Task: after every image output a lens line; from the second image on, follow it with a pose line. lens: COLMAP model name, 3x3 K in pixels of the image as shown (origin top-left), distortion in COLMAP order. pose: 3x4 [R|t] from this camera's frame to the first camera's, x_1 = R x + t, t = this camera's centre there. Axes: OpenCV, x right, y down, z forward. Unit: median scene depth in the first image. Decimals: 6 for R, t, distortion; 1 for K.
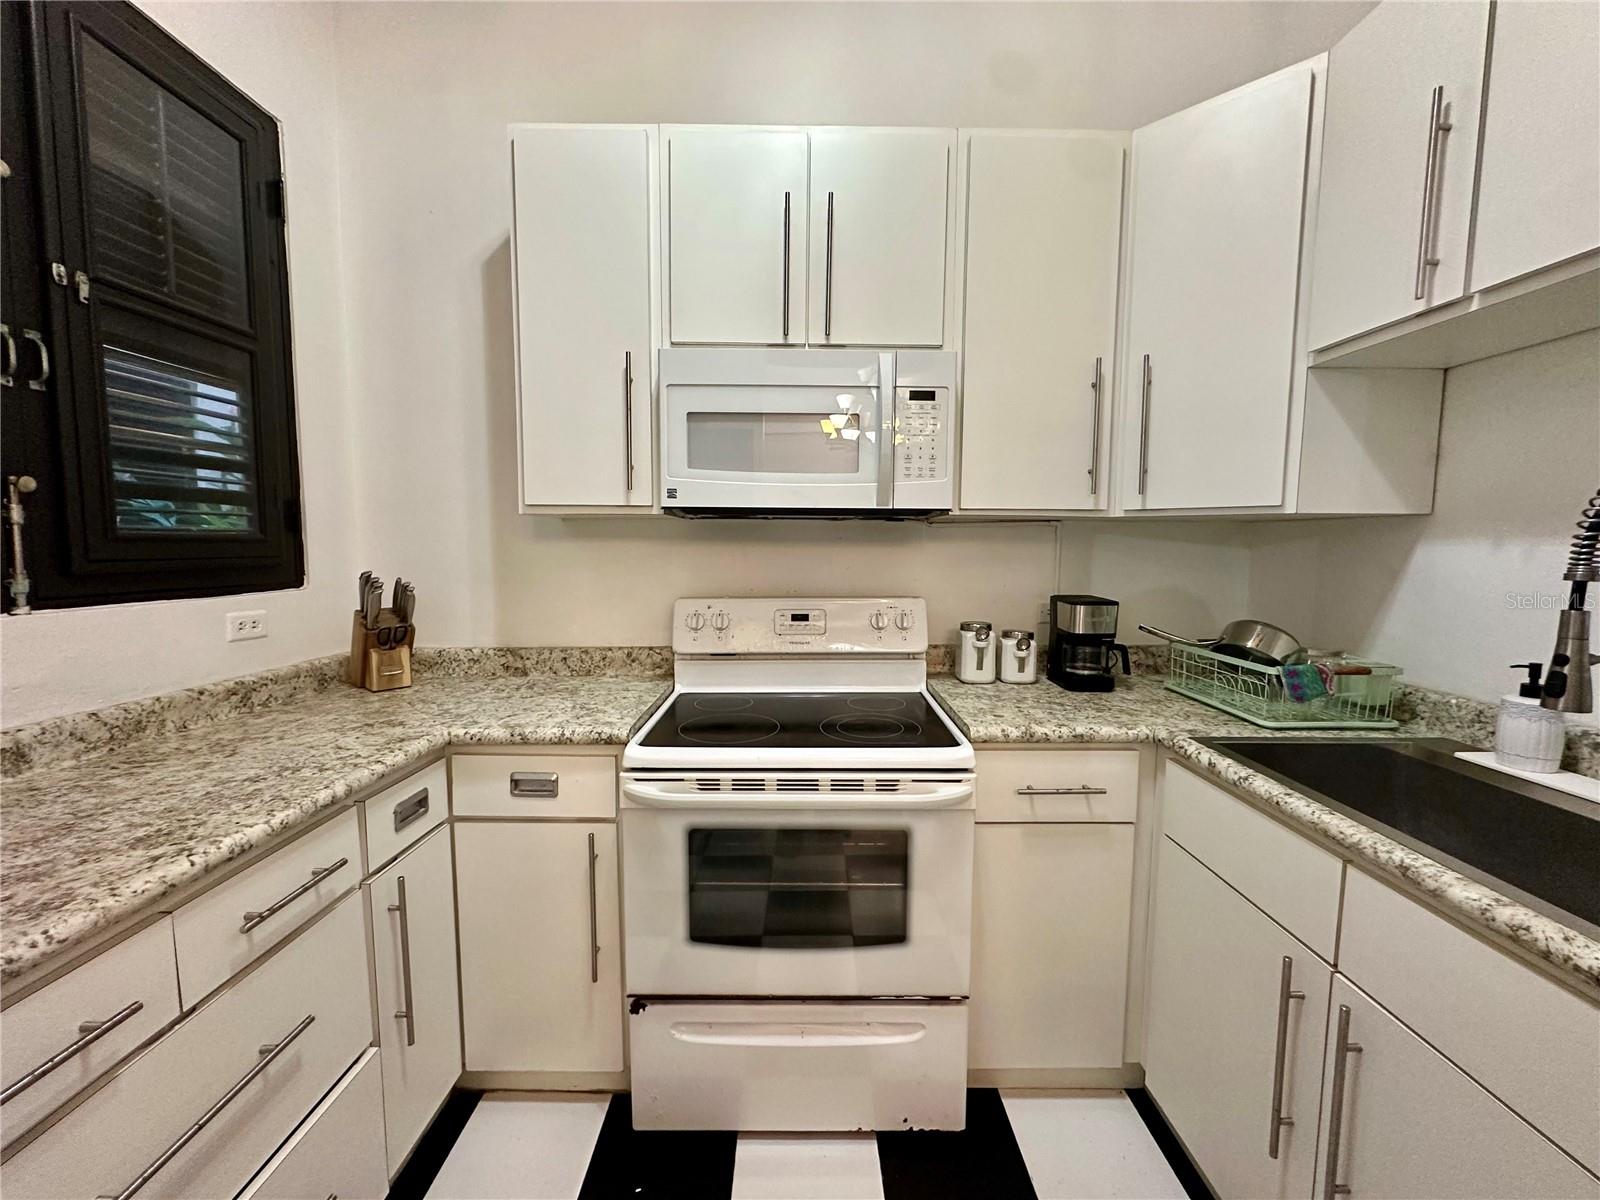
lens RADIAL K [[637.8, 0, 800.0], [0, 637.8, 600.0], [0, 0, 1]] dist [-0.004526, 0.000195]
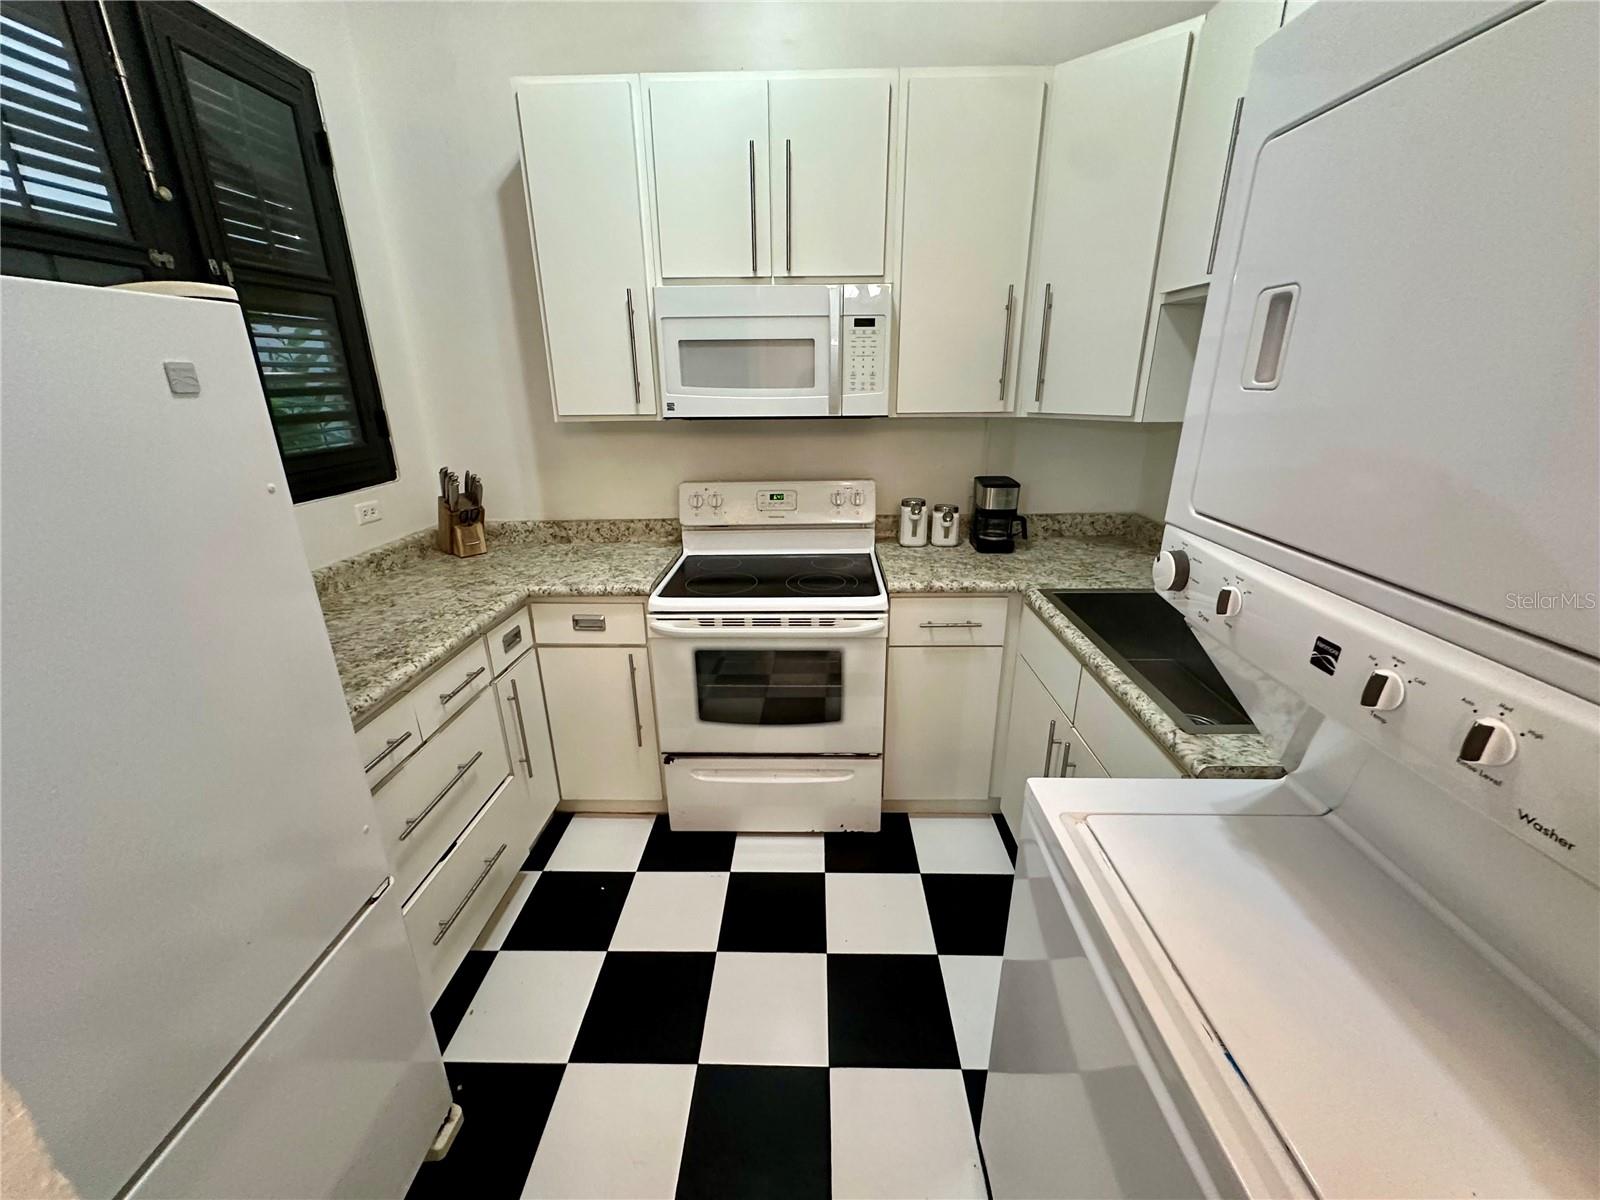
lens RADIAL K [[637.8, 0, 800.0], [0, 637.8, 600.0], [0, 0, 1]] dist [-0.004526, 0.000195]
pose [[0.999524, -0.006119, -0.030251, 0.104807], [0.013402, 0.968965, 0.246835, -0.108644], [0.027802, -0.247123, 0.968585, -0.367699]]
